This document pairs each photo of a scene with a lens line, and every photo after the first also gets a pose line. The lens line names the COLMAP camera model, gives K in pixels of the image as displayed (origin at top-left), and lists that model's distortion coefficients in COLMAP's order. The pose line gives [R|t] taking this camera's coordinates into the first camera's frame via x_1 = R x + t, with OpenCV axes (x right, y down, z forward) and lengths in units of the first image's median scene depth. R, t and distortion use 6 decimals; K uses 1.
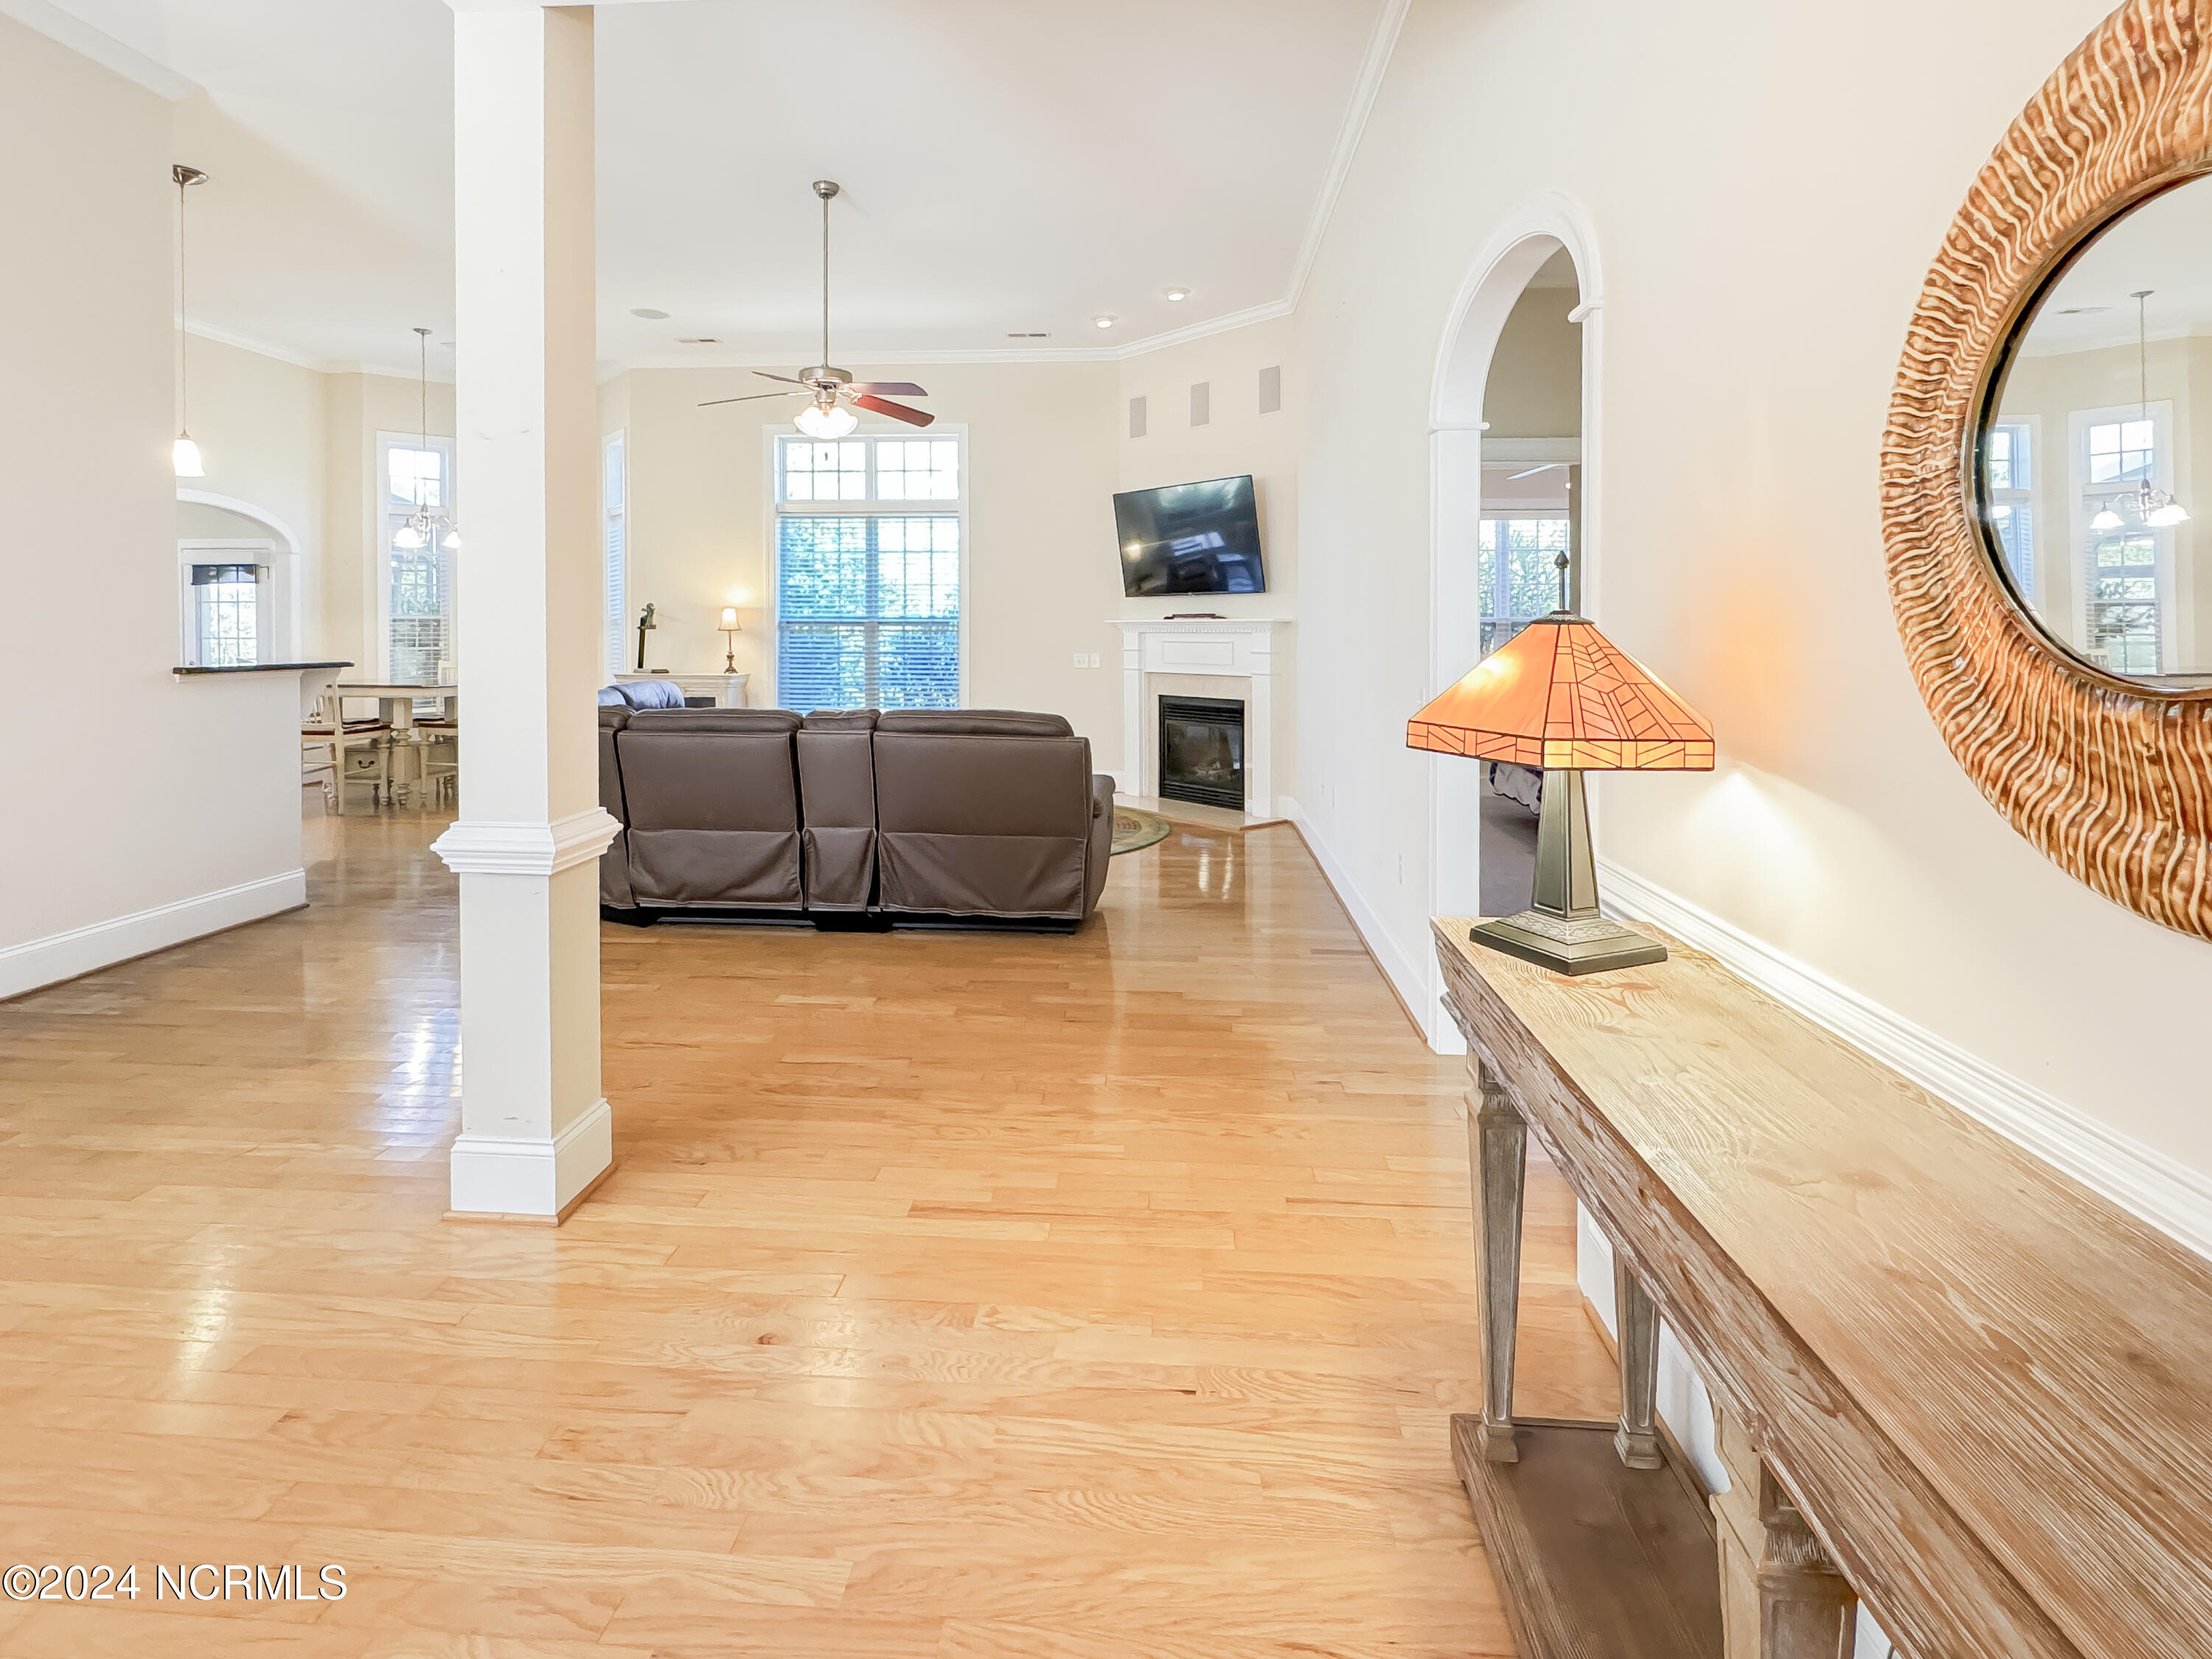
lens RADIAL K [[1075.3, 0, 1096.9], [0, 1075.3, 648.9], [0, 0, 1]] dist [-0.001630, 0.000377]
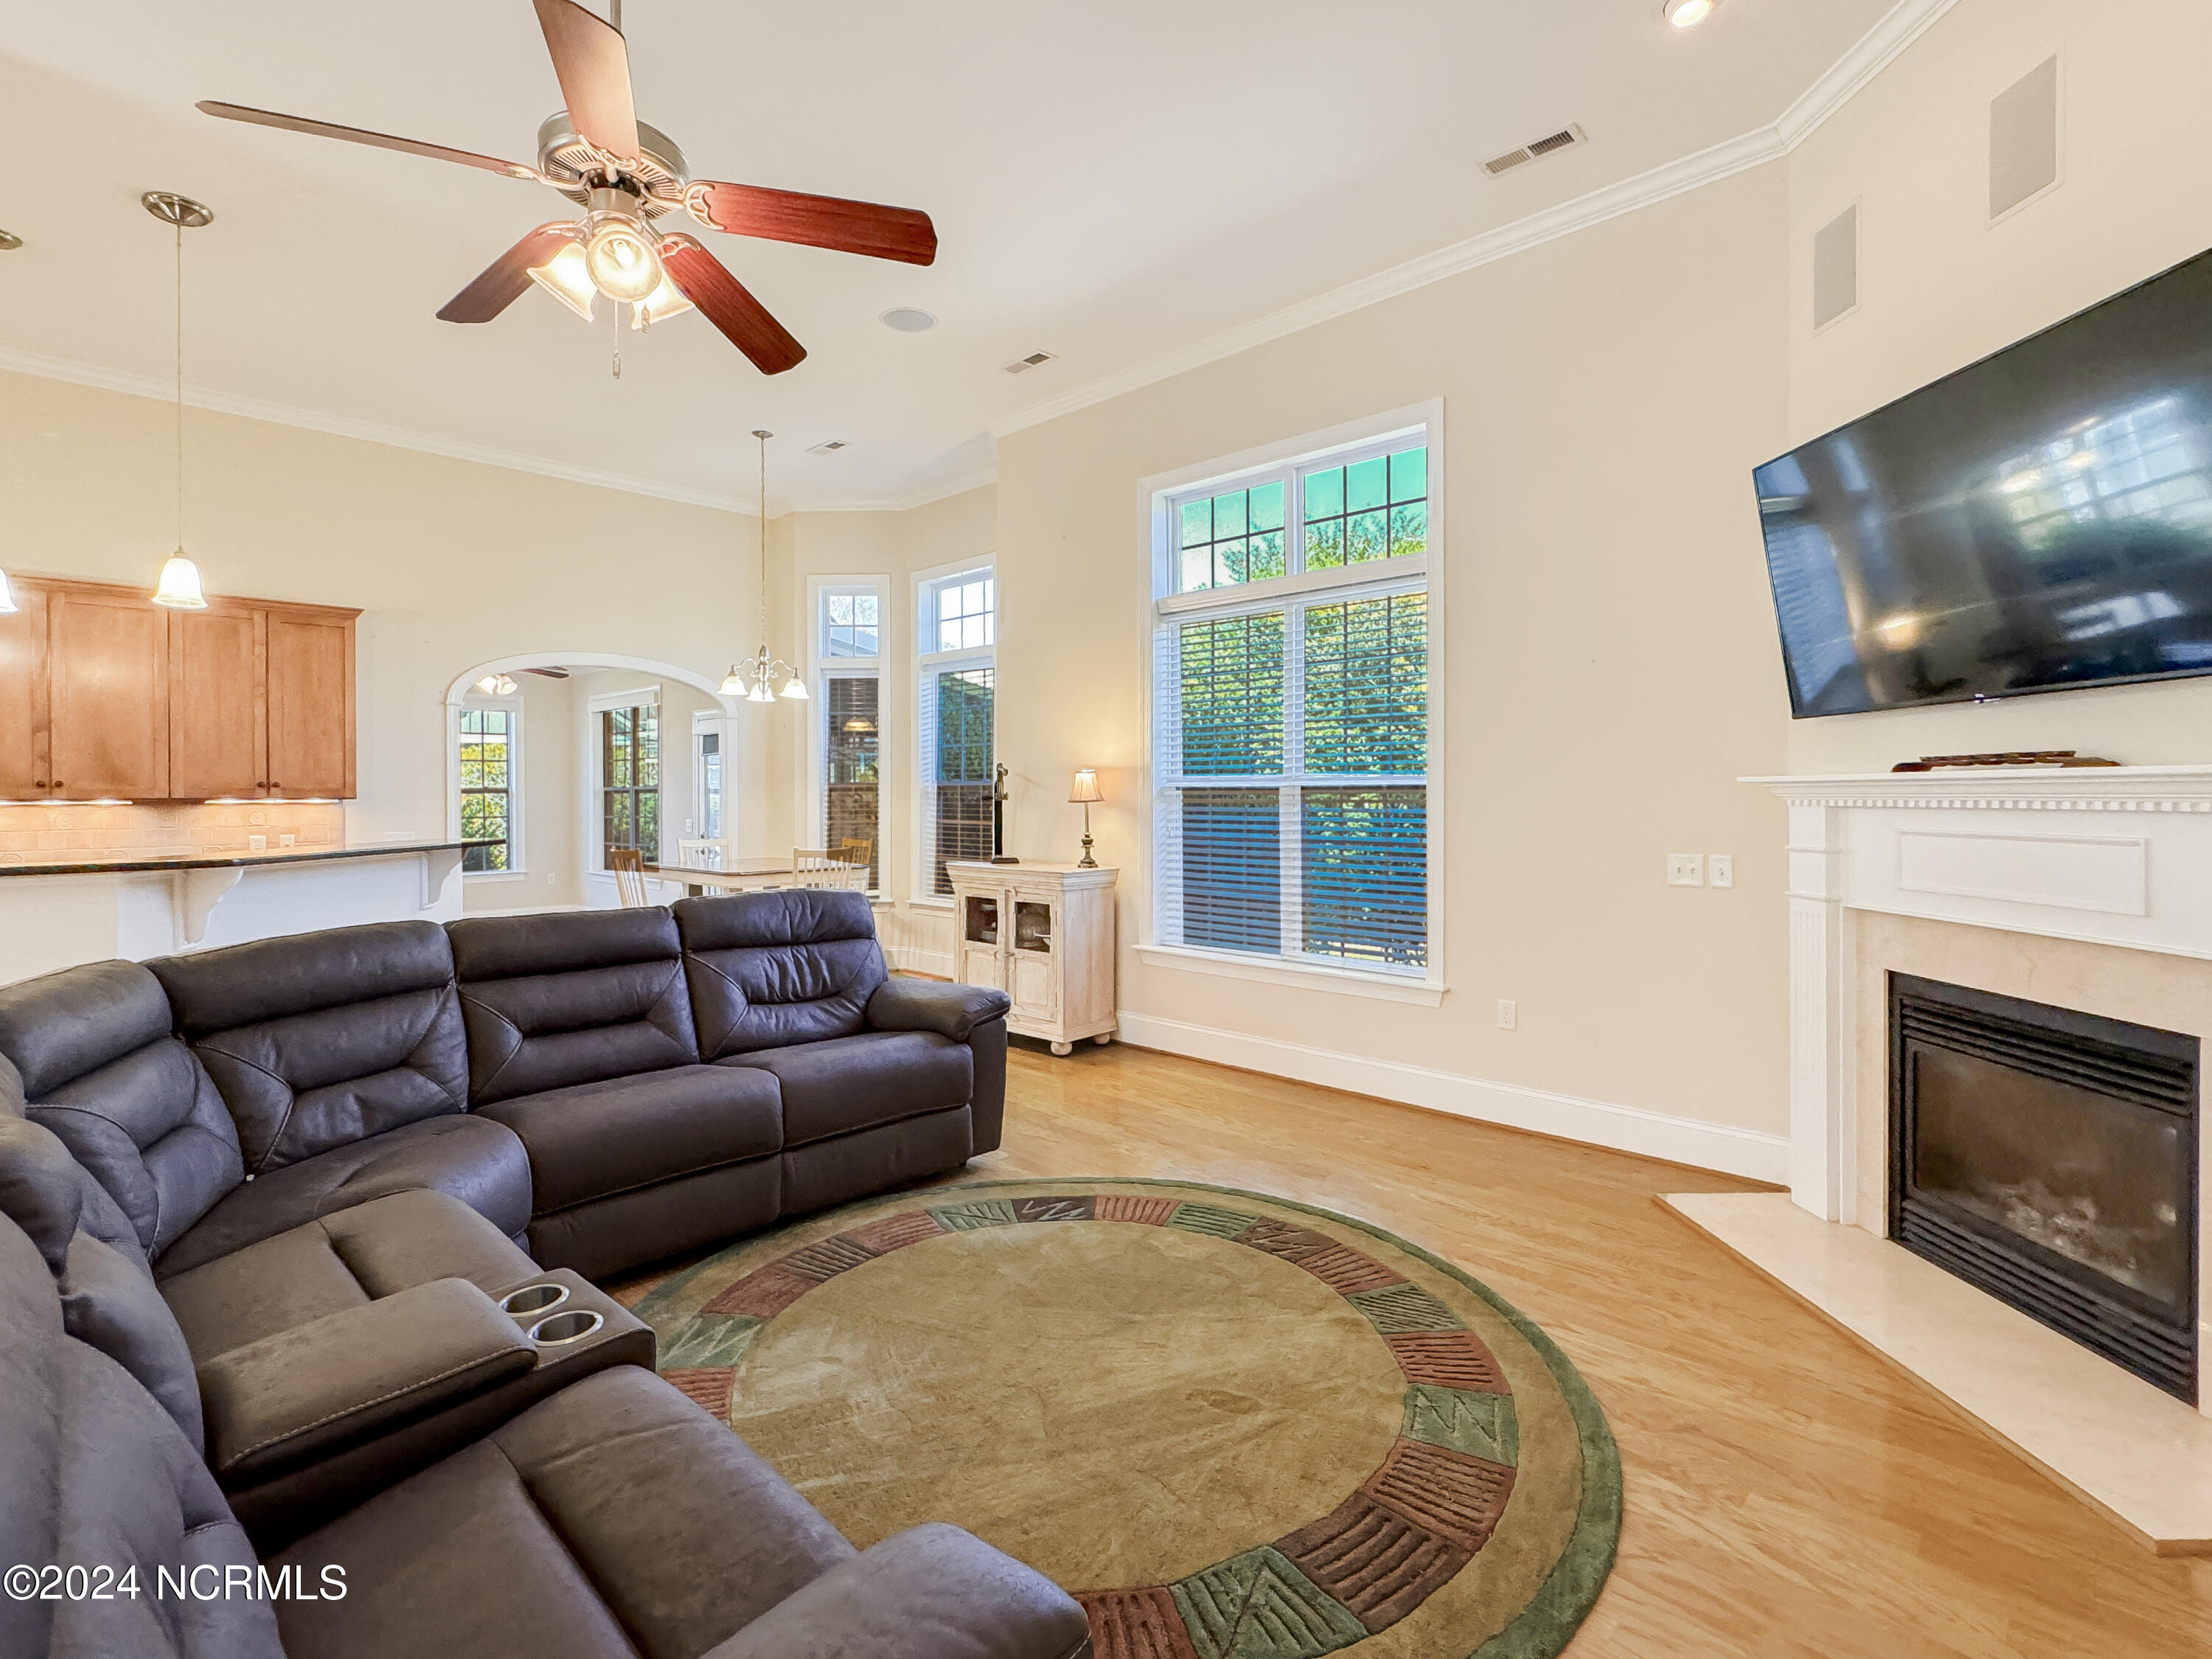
lens RADIAL K [[1075.3, 0, 1099.0], [0, 1075.3, 810.9], [0, 0, 1]] dist [-0.001630, 0.000377]
pose [[0.764564, 0.004679, -0.644530, 0.137137], [-0.005969, 0.999982, 0.000179, -0.019034], [0.644520, 0.003710, 0.764579, 0.815027]]
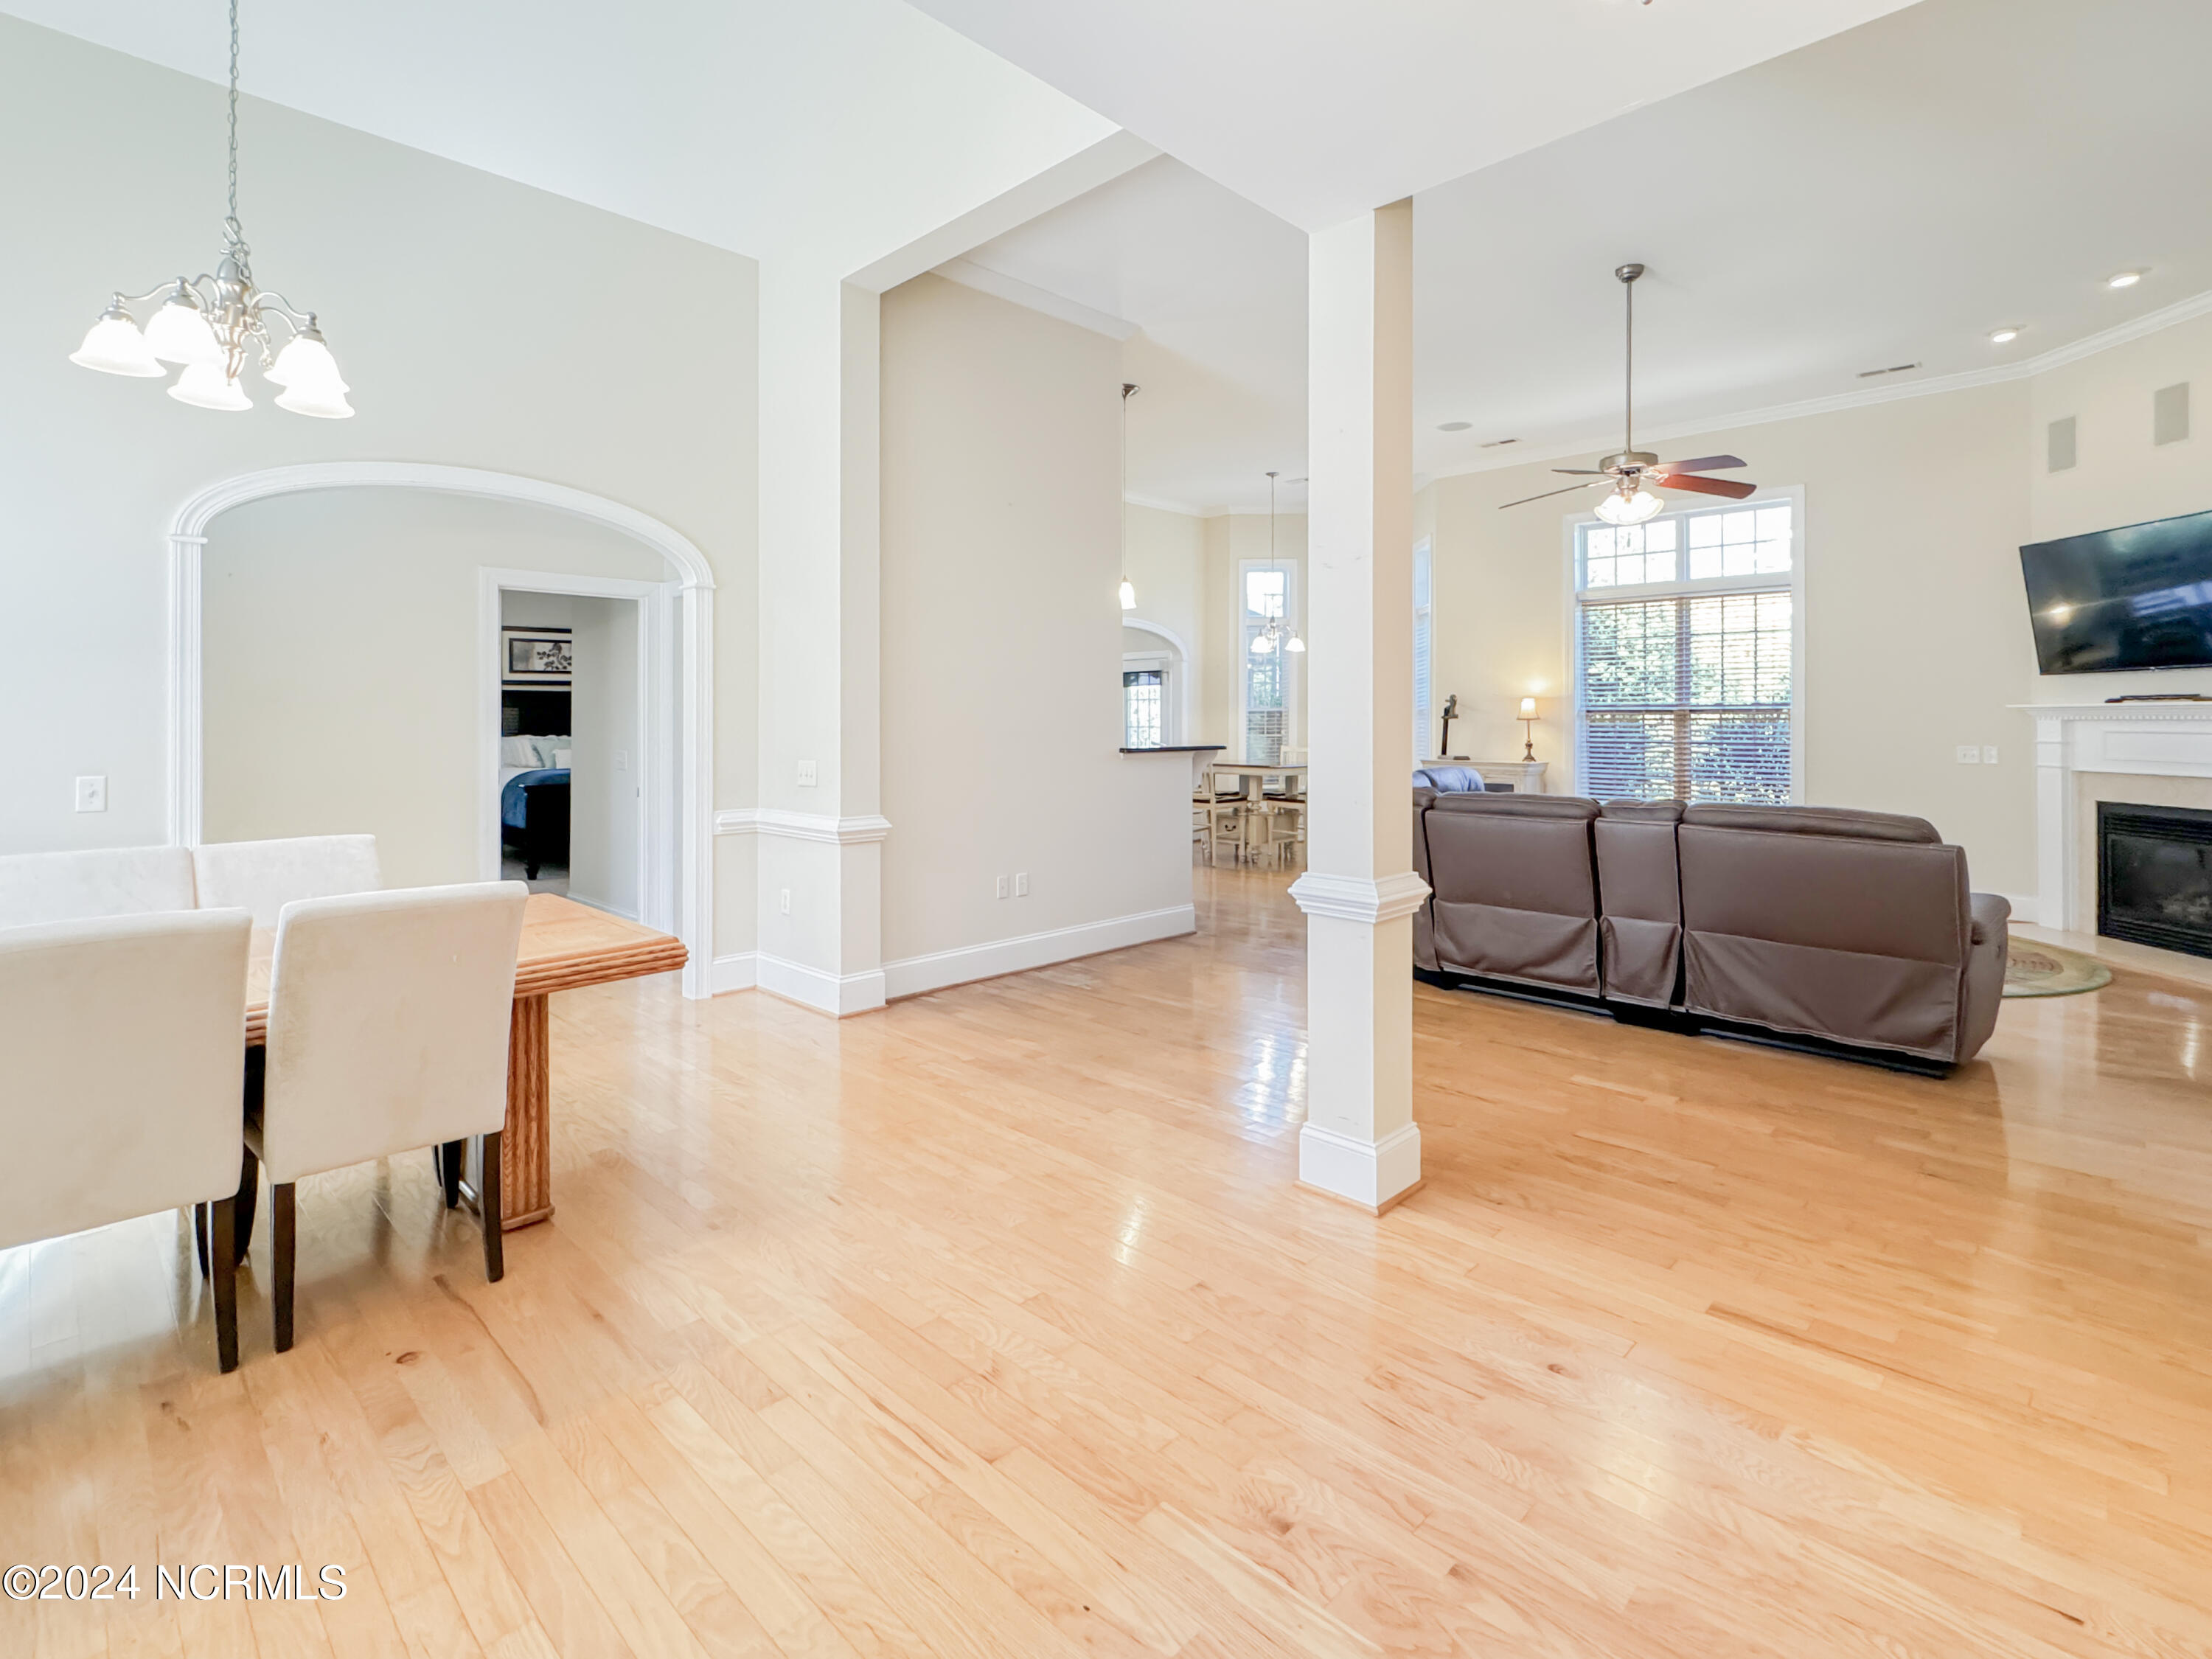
lens RADIAL K [[1075.3, 0, 1101.4], [0, 1075.3, 728.8], [0, 0, 1]] dist [-0.001630, 0.000377]
pose [[0.759399, 0.002221, -0.650621, 0.025450], [-0.007634, 0.999956, -0.005497, 0.000756], [0.650580, 0.009142, 0.759382, -0.069314]]
